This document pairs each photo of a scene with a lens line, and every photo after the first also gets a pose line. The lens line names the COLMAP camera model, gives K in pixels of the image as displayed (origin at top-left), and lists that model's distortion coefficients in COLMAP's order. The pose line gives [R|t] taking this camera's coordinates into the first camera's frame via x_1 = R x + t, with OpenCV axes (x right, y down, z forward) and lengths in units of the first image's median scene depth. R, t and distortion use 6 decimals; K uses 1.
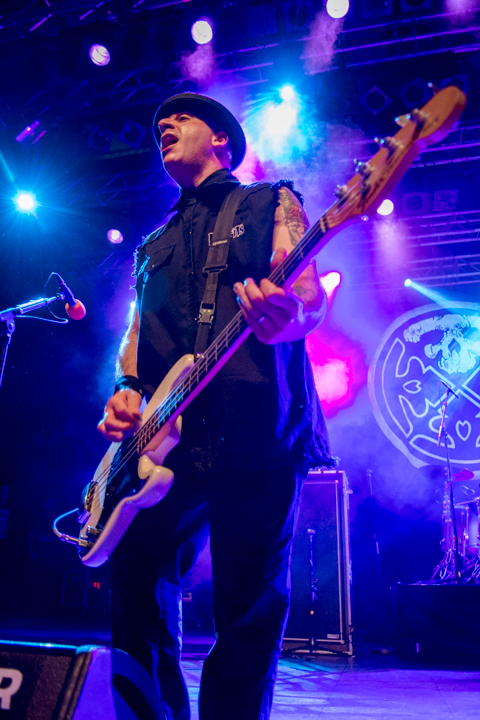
lens RADIAL K [[559.6, 0, 236.9], [0, 559.6, 357.6], [0, 0, 1]] dist [-0.013280, -0.022070]
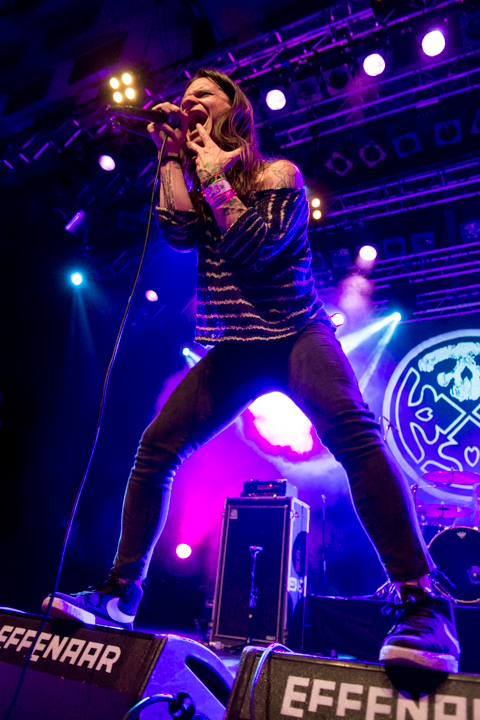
lens RADIAL K [[559.6, 0, 243.1], [0, 559.6, 357.0], [0, 0, 1]] dist [-0.013280, -0.022070]
pose [[0.968496, -0.051686, -0.243607, 0.246119], [0.043650, 0.998313, -0.038276, -0.030431], [0.245174, 0.026436, 0.969119, -0.101352]]
